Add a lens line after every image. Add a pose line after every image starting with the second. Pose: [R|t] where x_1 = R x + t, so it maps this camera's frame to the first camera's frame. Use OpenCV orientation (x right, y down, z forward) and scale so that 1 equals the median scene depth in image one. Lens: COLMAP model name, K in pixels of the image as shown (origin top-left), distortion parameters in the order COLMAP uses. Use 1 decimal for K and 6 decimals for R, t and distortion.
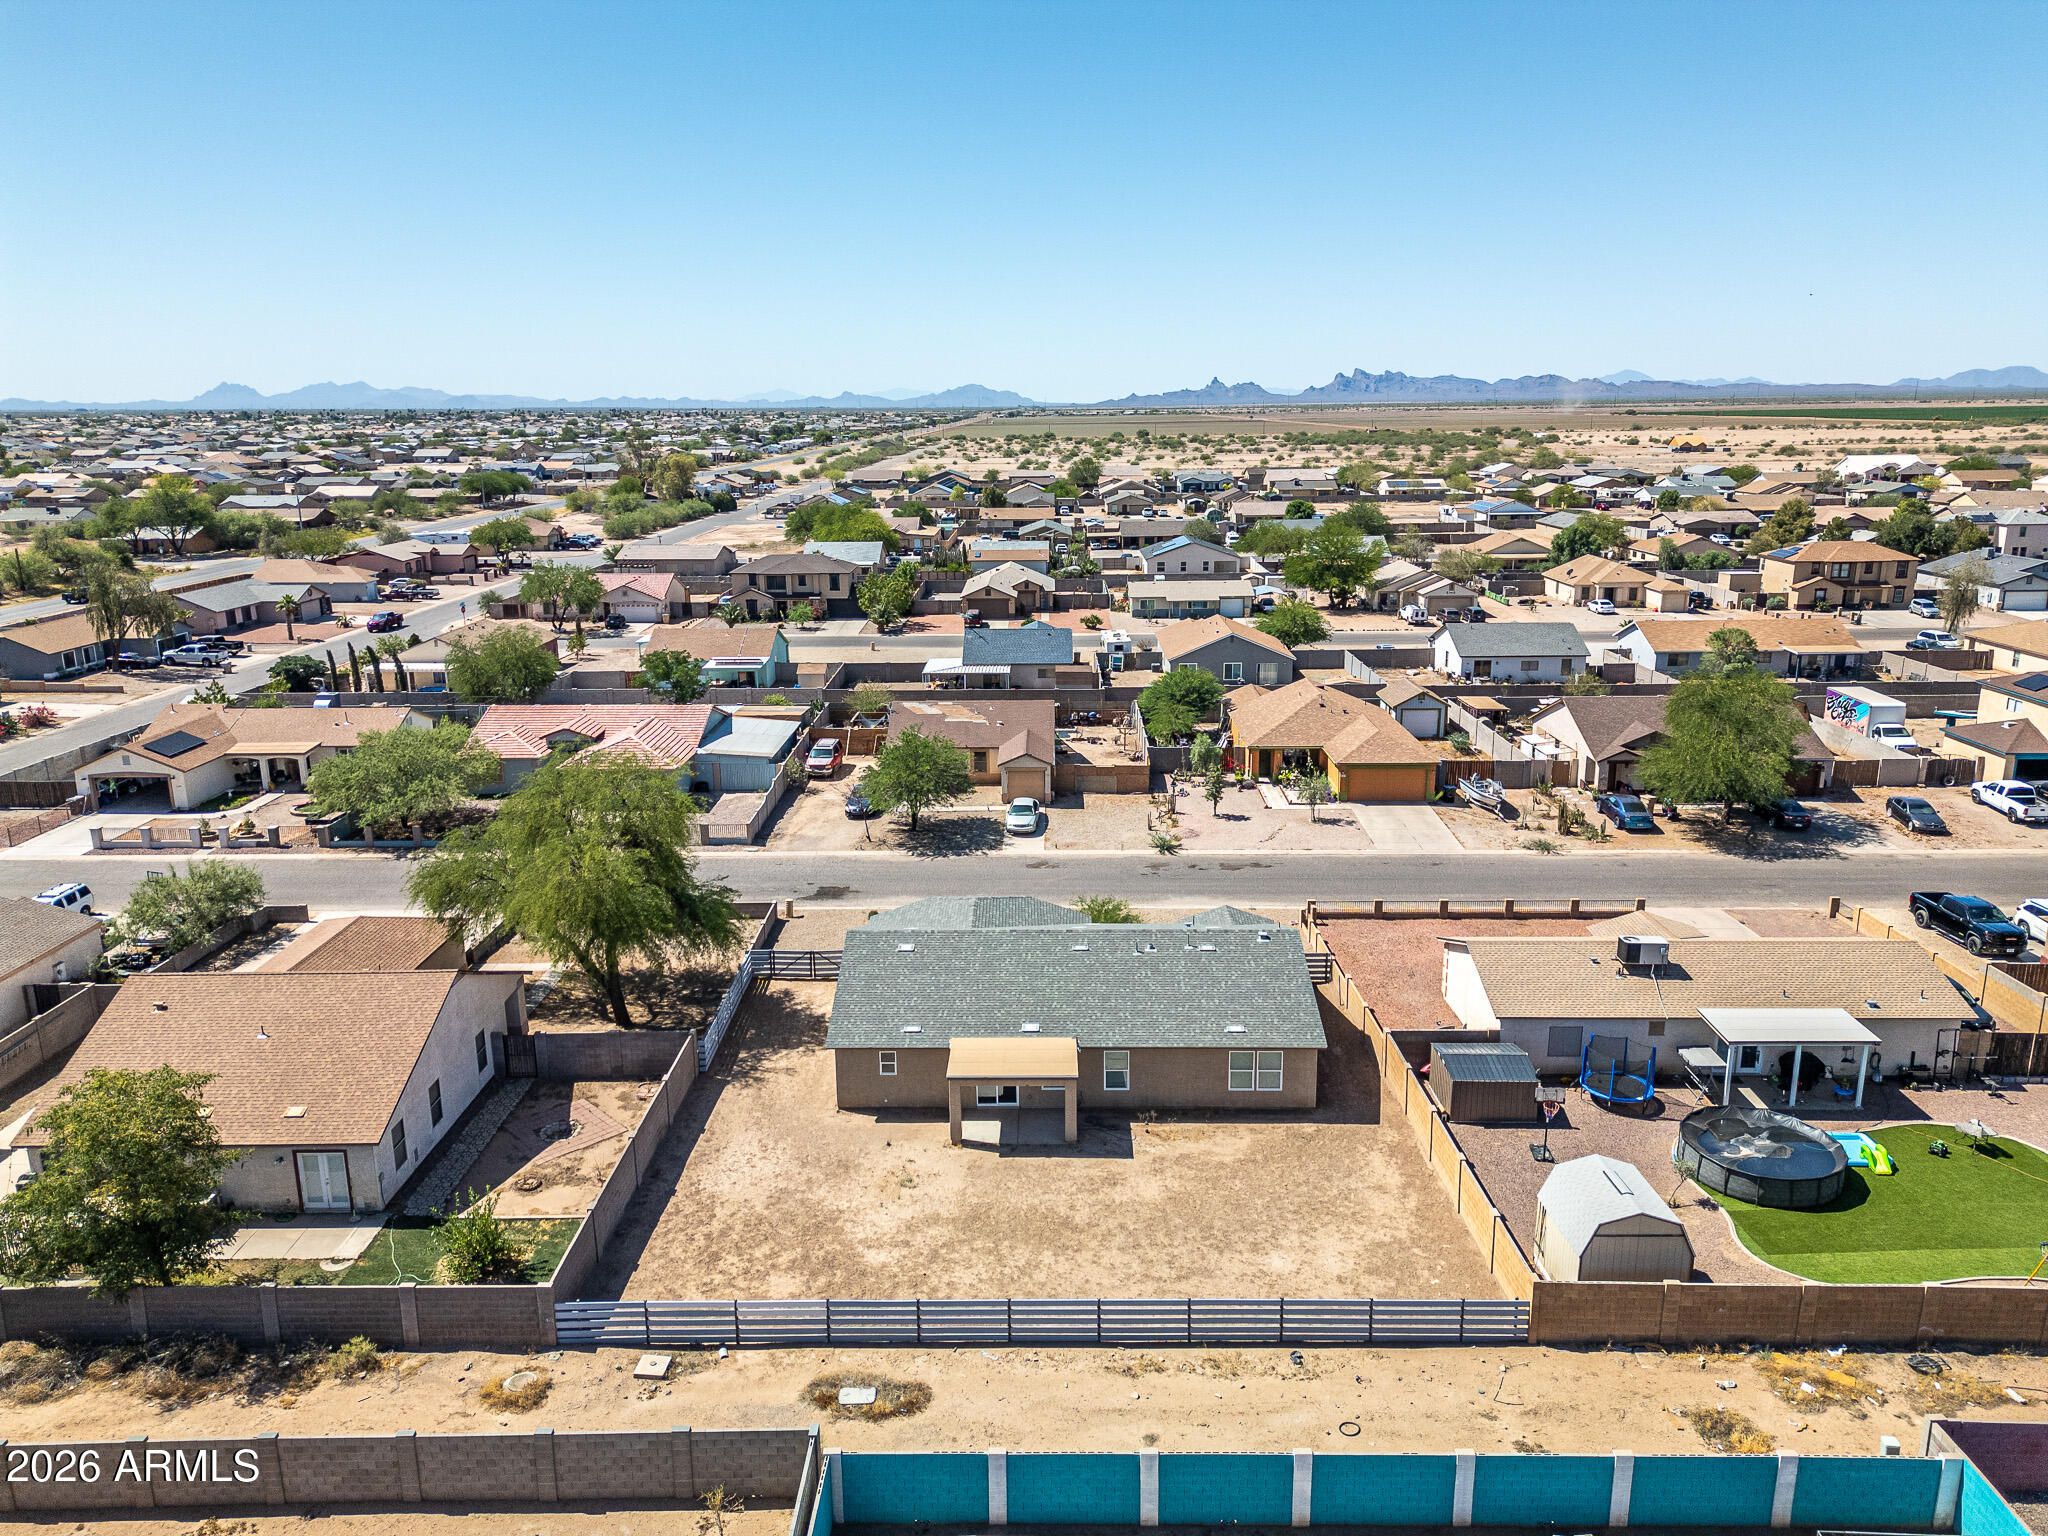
lens RADIAL K [[1422.6, 0, 1024.0], [0, 1422.6, 768.0], [0, 0, 1]] dist [0.087360, -0.093941]
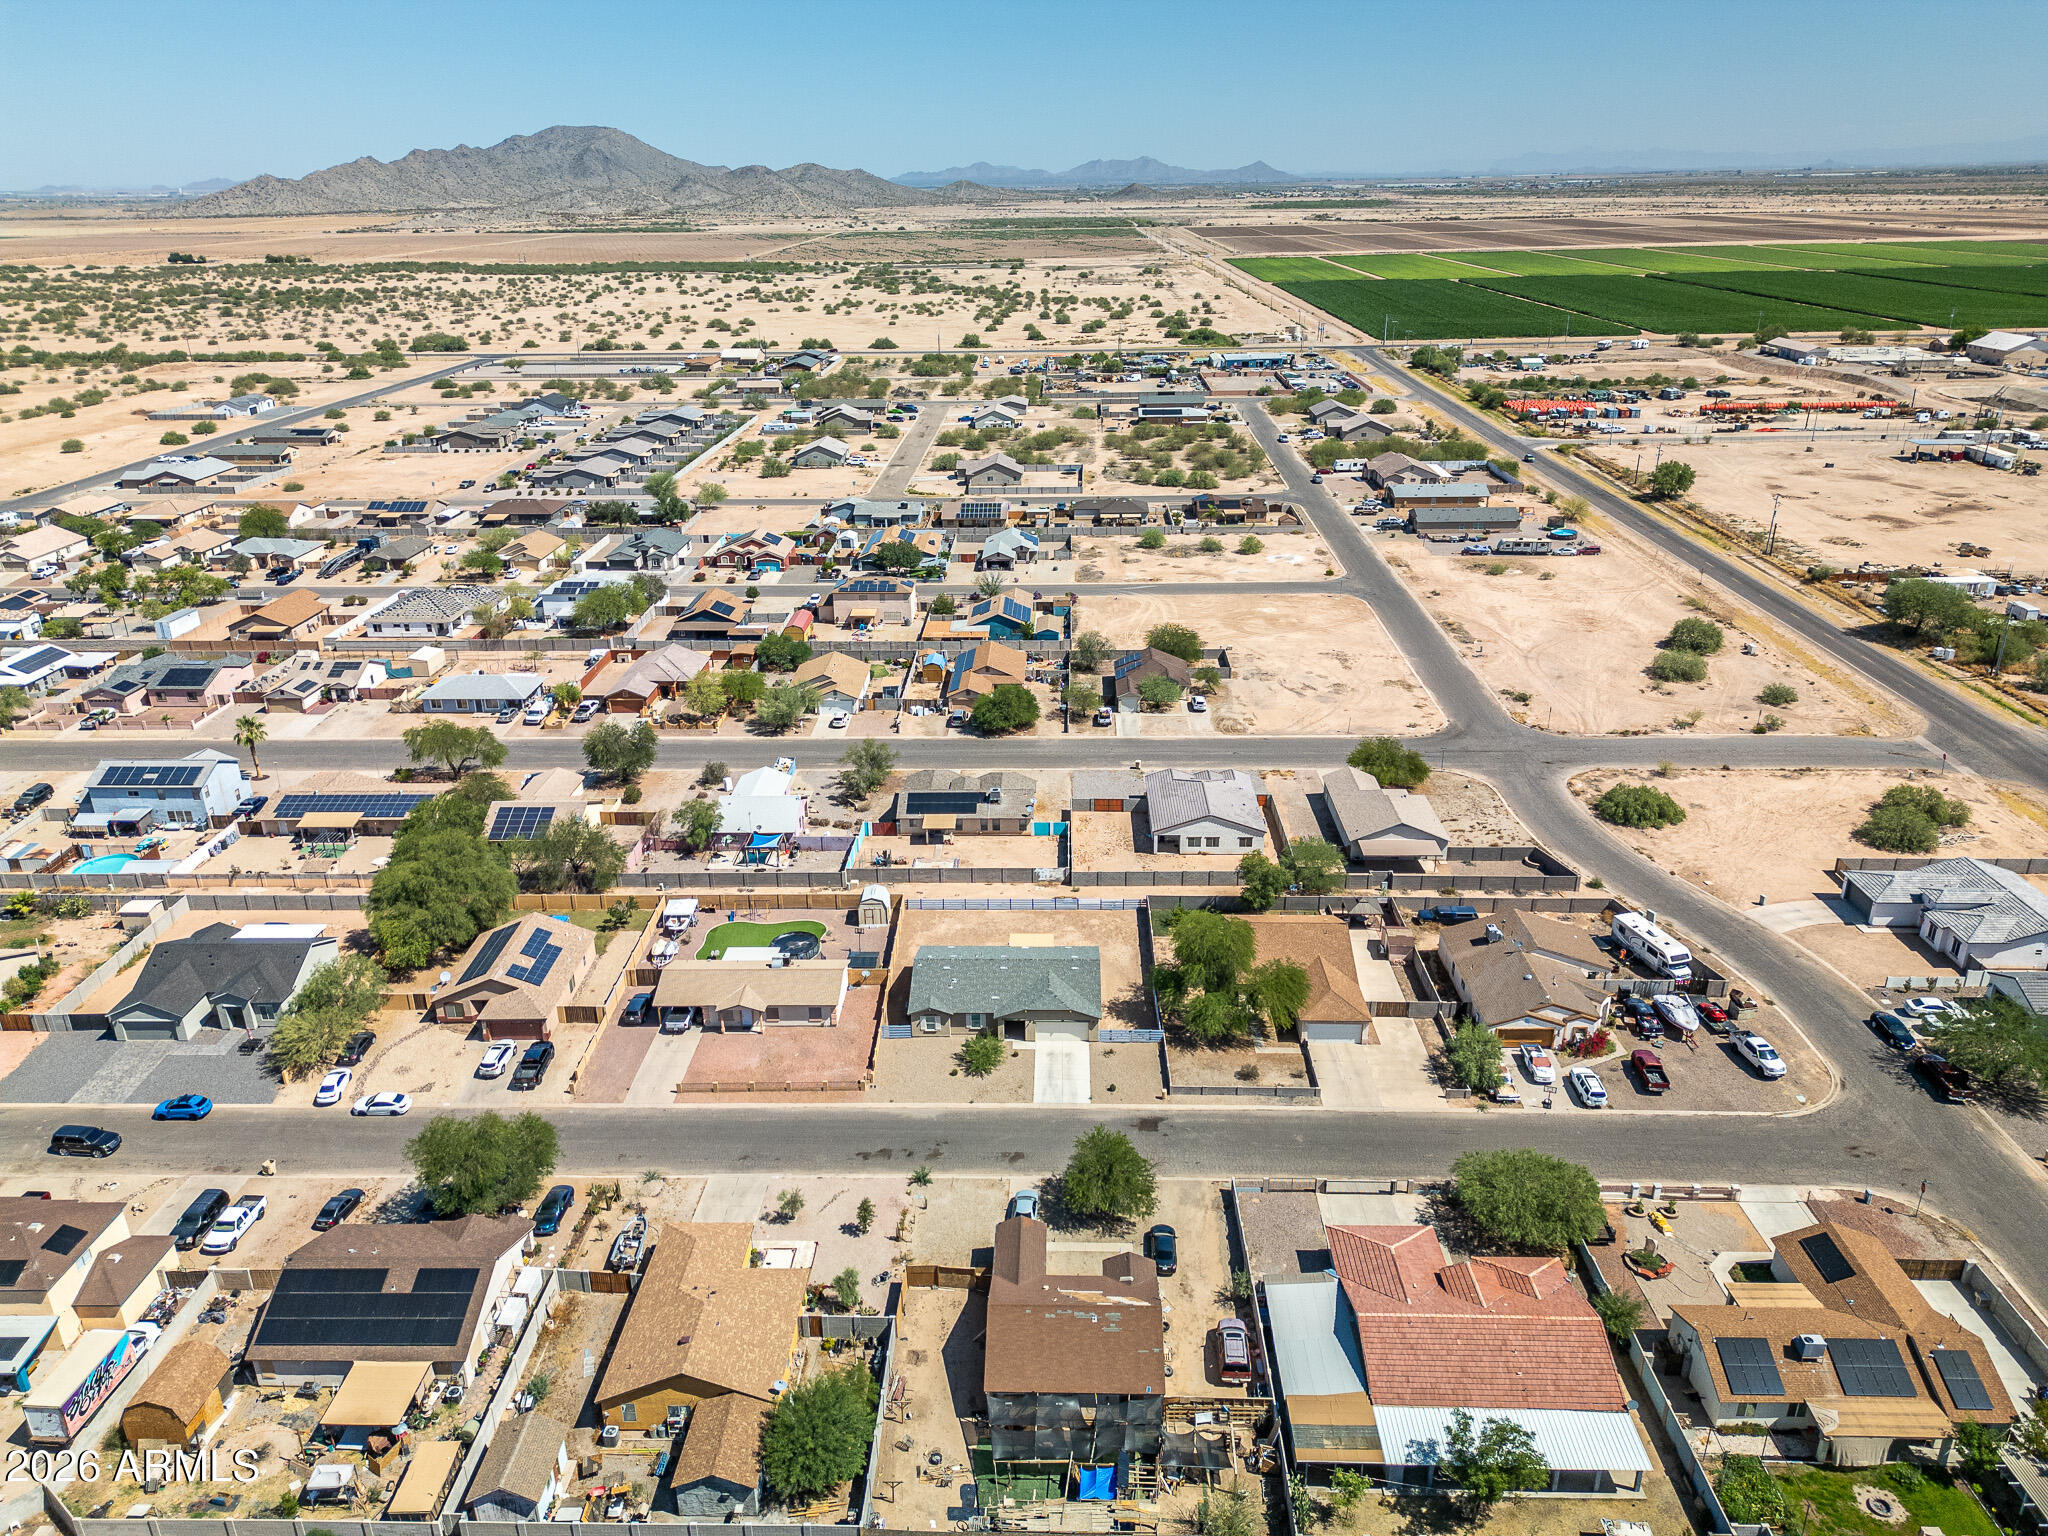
lens RADIAL K [[1427.4, 0, 1019.8], [0, 1427.4, 761.4], [0, 0, 1]] dist [0.084780, -0.096066]
pose [[-0.999576, 0.017416, 0.023331, -0.031557], [0.027847, 0.805797, 0.591536, -0.977982], [-0.008498, 0.591935, -0.805941, 1.696371]]
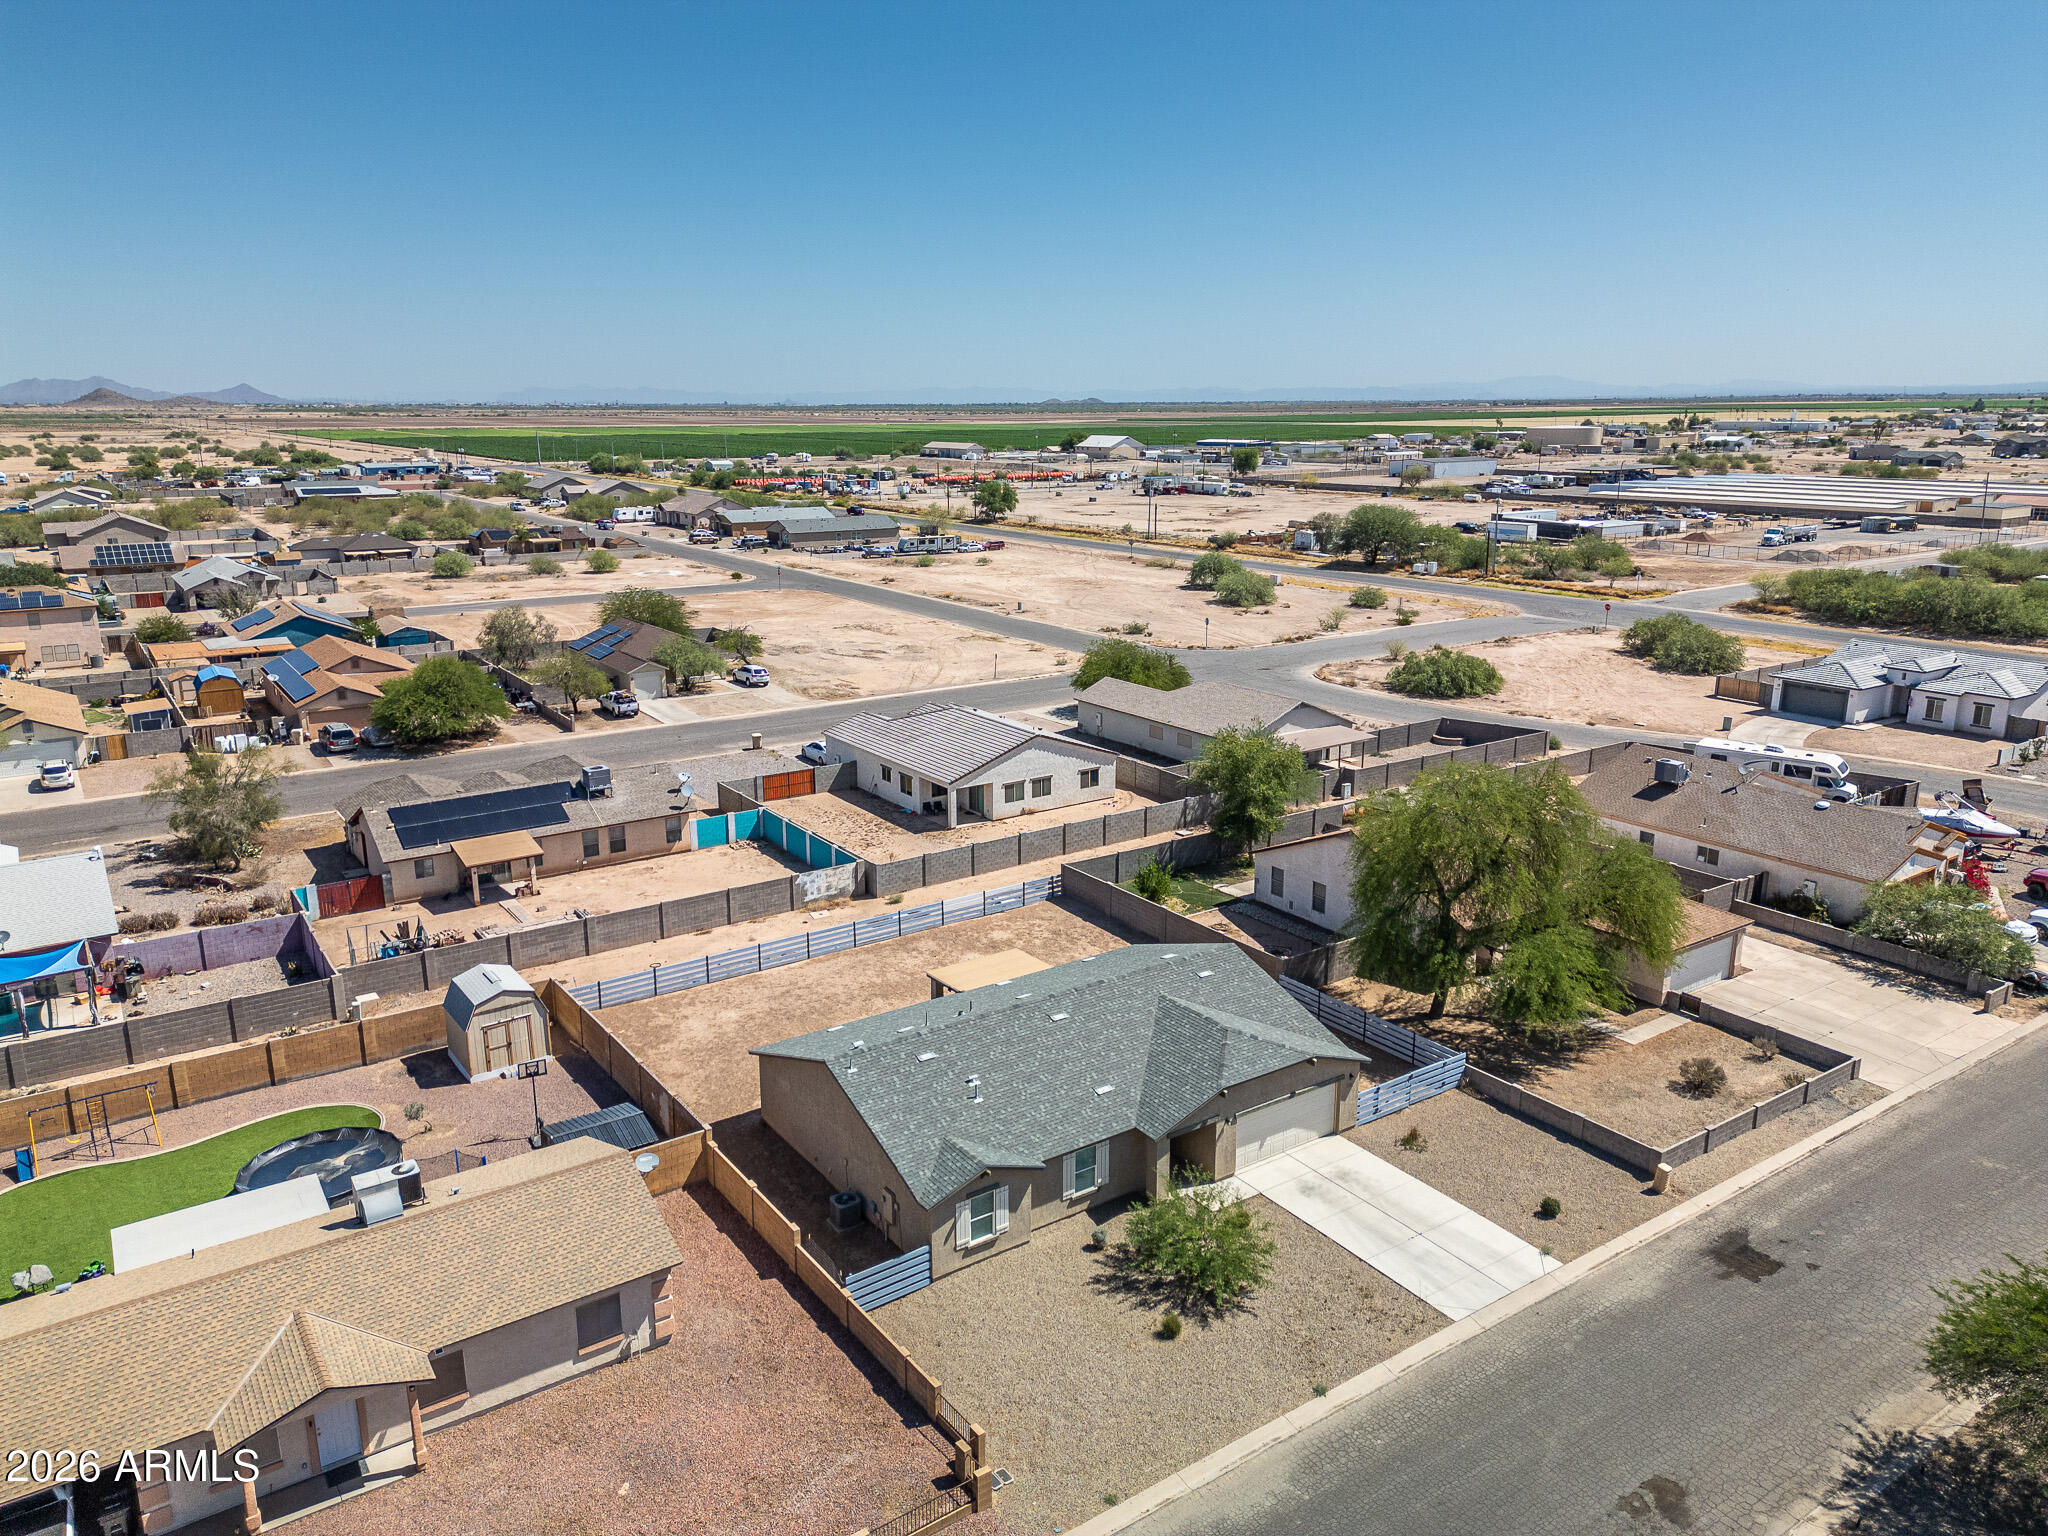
lens RADIAL K [[1422.6, 0, 1024.0], [0, 1422.6, 768.0], [0, 0, 1]] dist [0.087360, -0.093941]
pose [[-0.814518, 0.156392, -0.558660, 0.325319], [-0.131821, 0.887897, 0.440751, -0.252705], [0.564963, 0.432643, -0.702593, 0.963647]]
